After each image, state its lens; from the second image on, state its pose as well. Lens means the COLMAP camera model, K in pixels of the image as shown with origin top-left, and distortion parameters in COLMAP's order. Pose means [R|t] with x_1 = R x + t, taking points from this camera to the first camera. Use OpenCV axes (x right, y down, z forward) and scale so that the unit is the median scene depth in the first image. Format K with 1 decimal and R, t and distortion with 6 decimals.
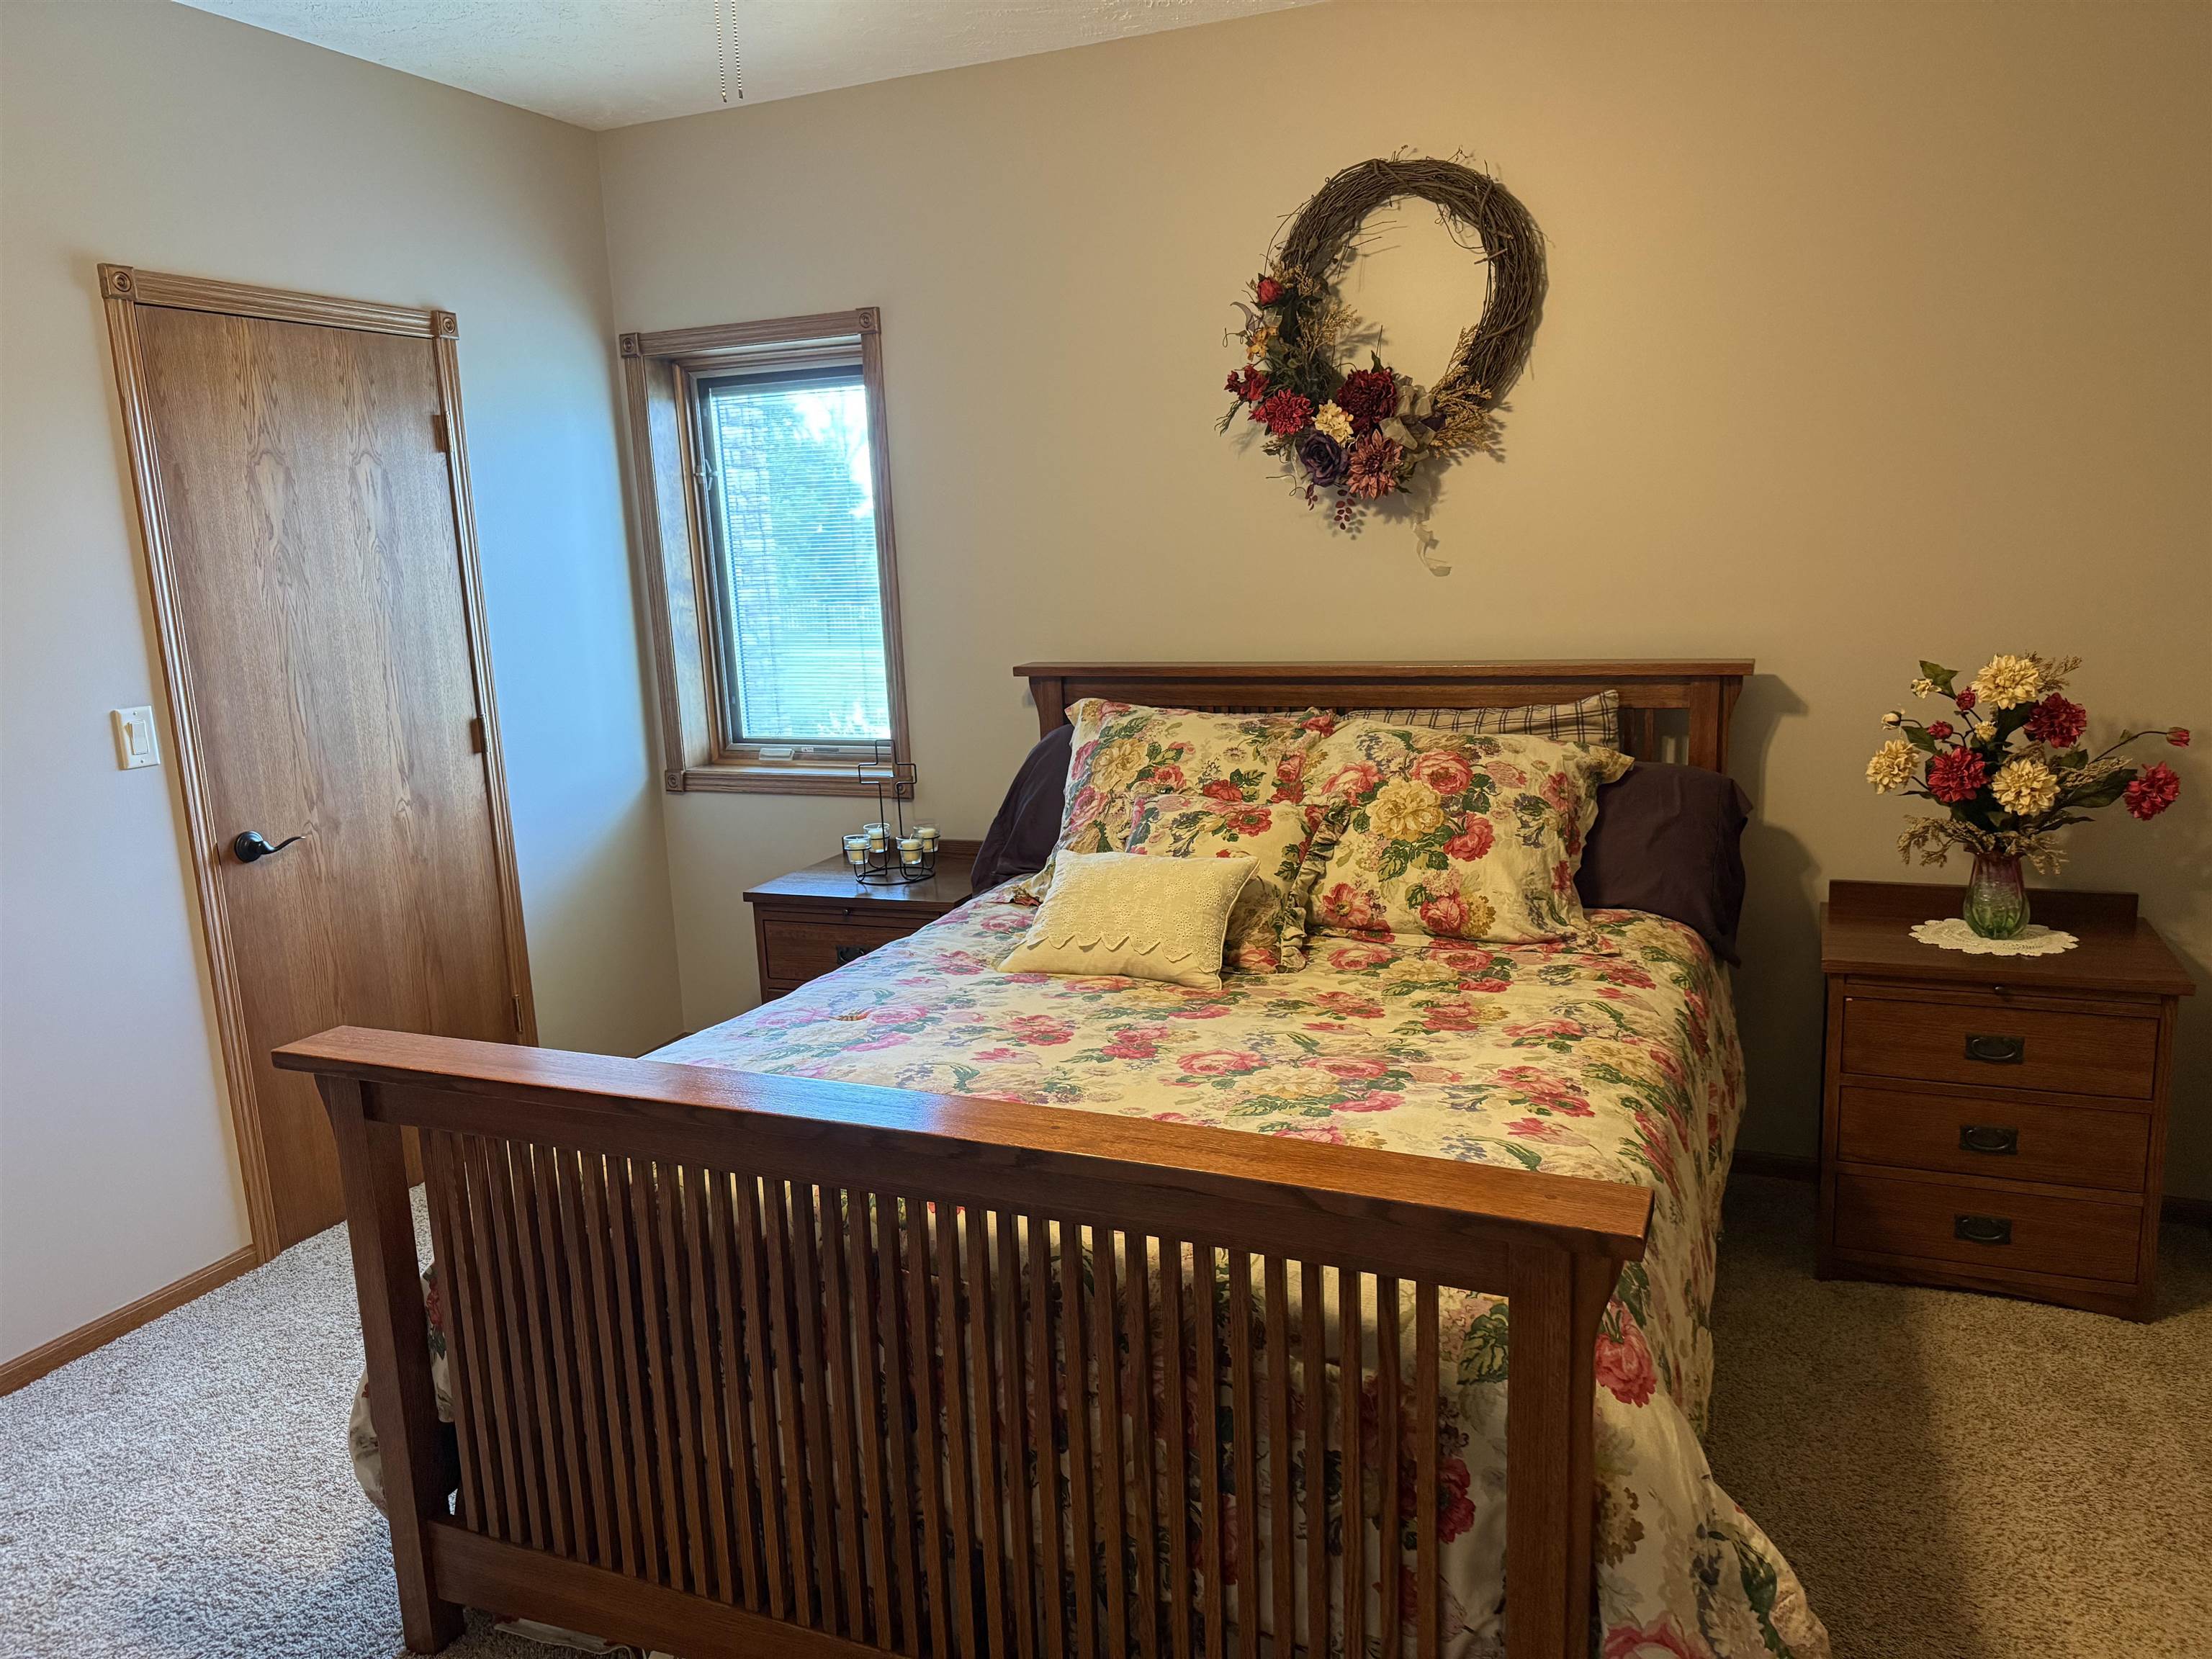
lens RADIAL K [[1513.3, 0, 1106.0], [0, 1513.3, 829.5], [0, 0, 1]] dist [-0.003445, -0.000951]
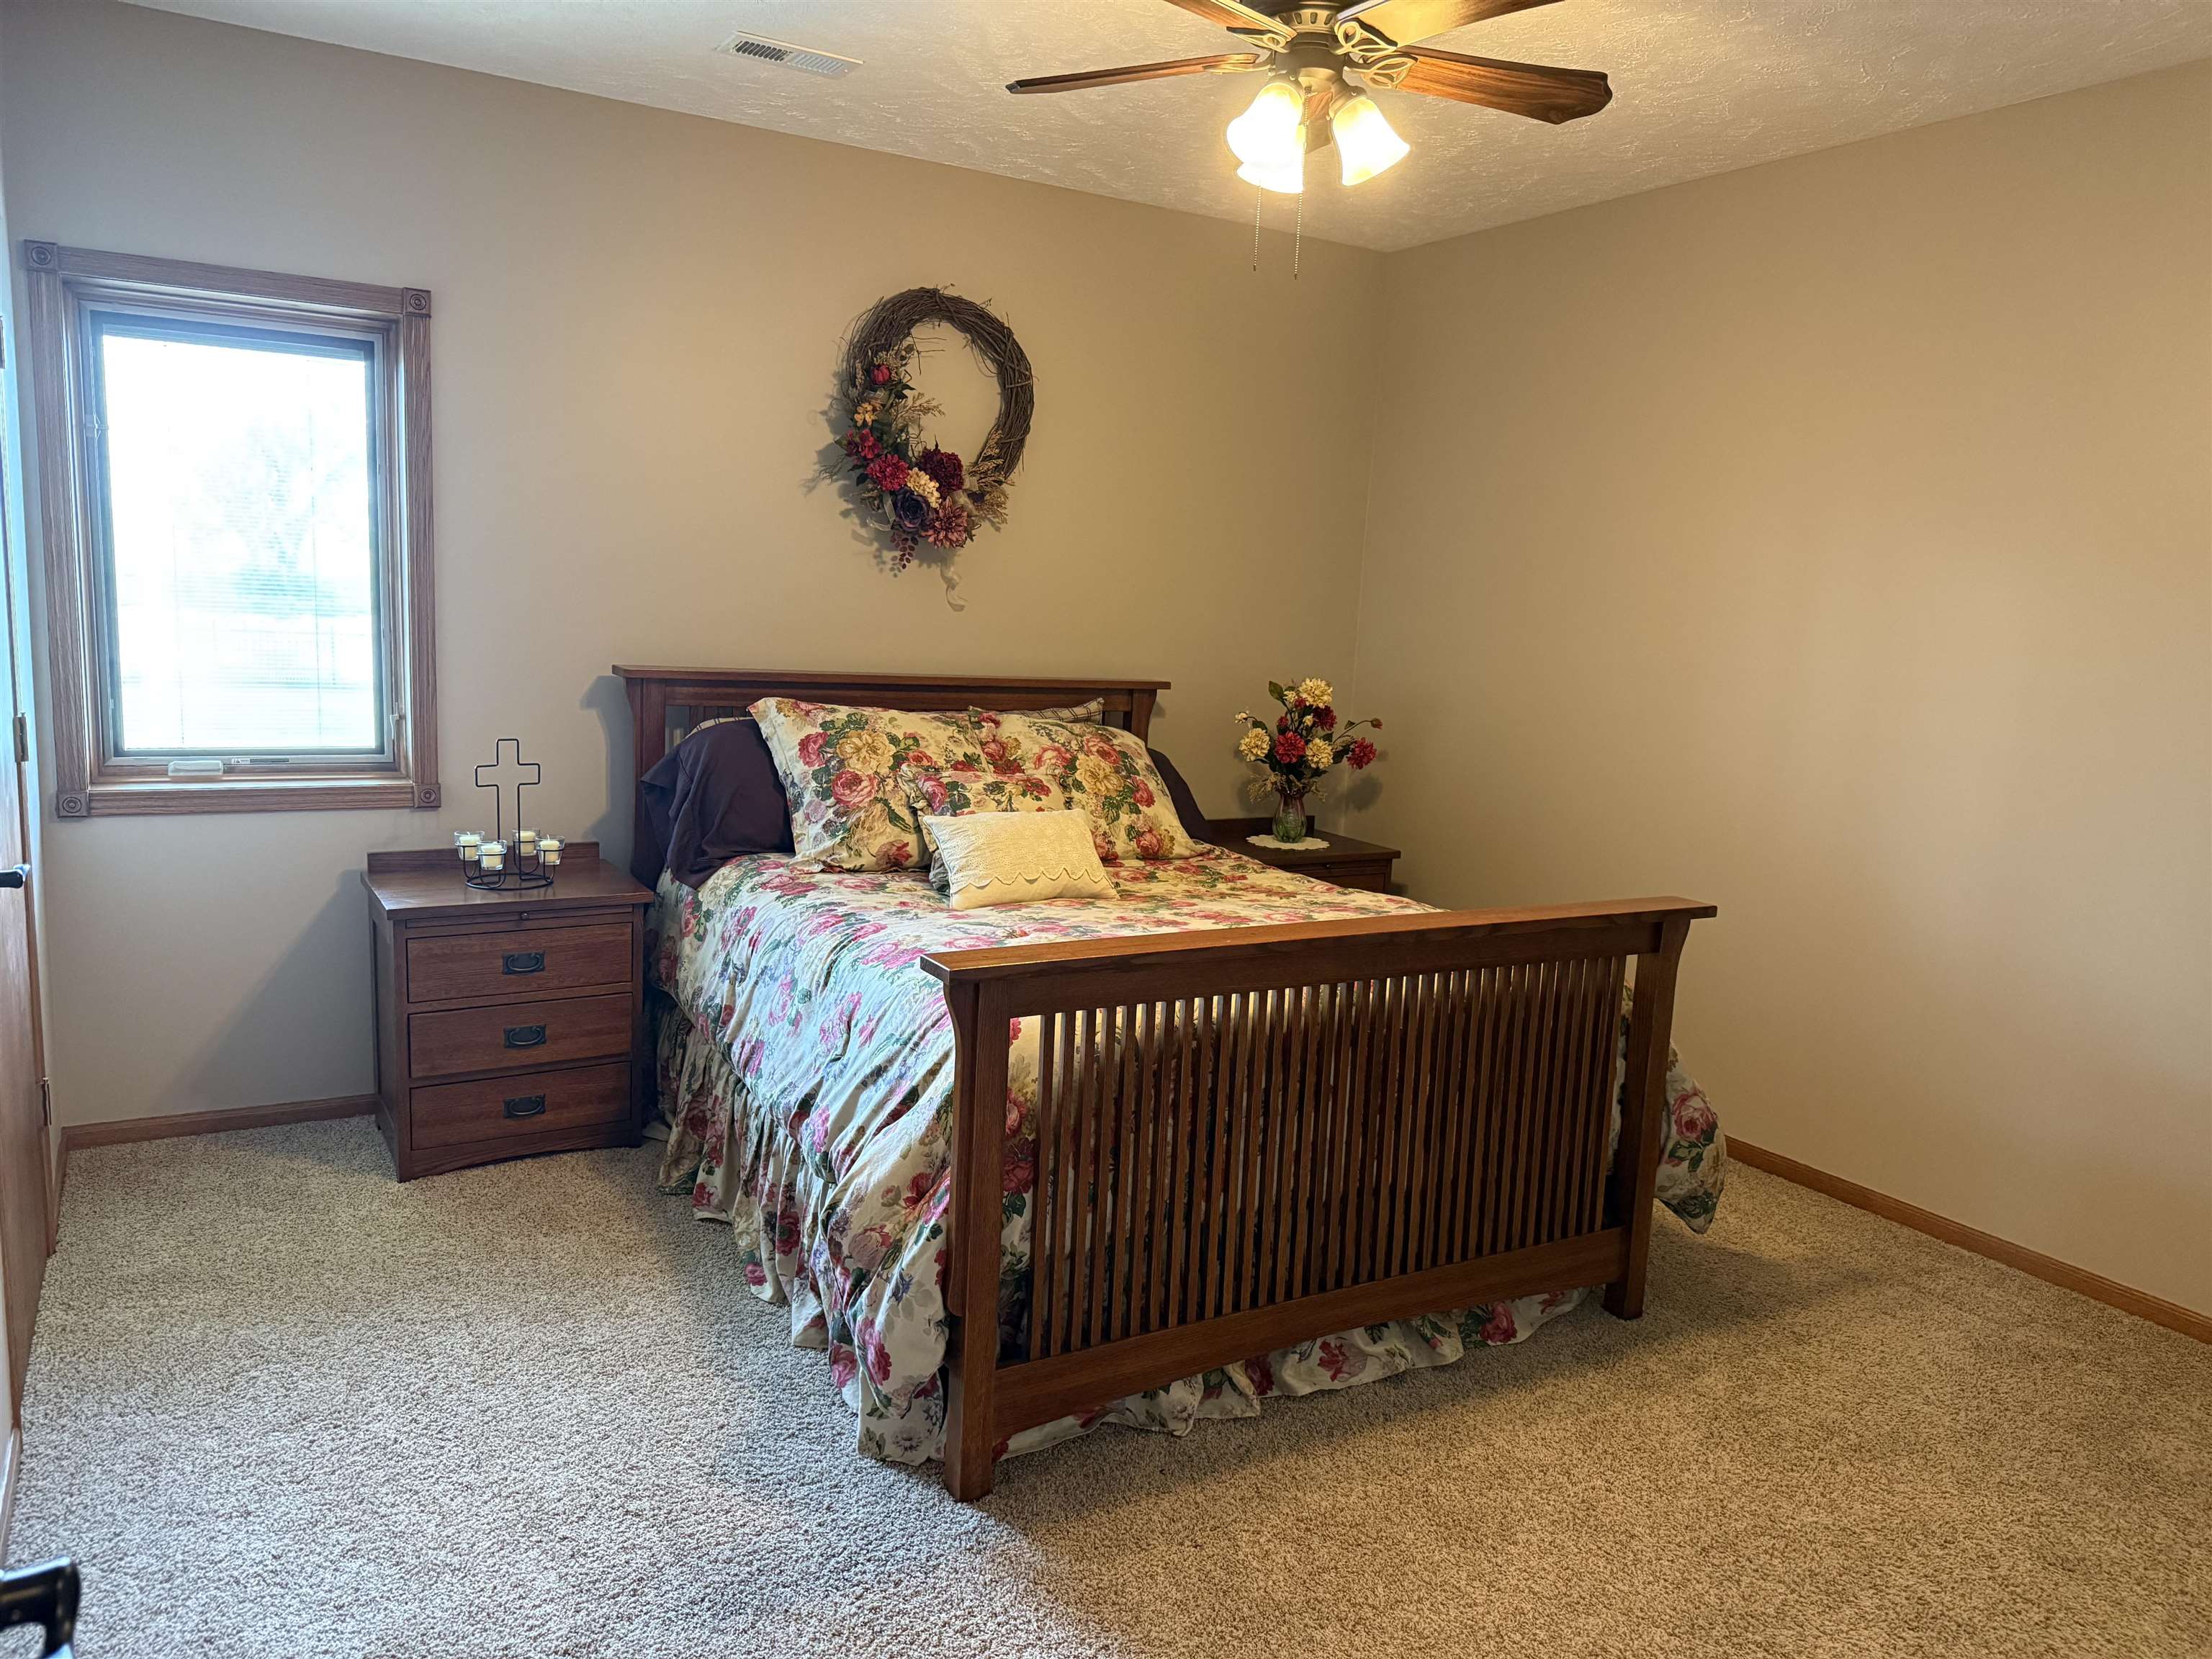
lens RADIAL K [[1548.1, 0, 1106.0], [0, 1548.1, 829.5], [0, 0, 1]] dist [0.006925, -0.001875]
pose [[0.579710, -0.053071, 0.813092, -0.847261], [0.078224, 0.996892, 0.009297, 0.021033], [-0.811059, 0.058214, 0.582060, 0.129071]]
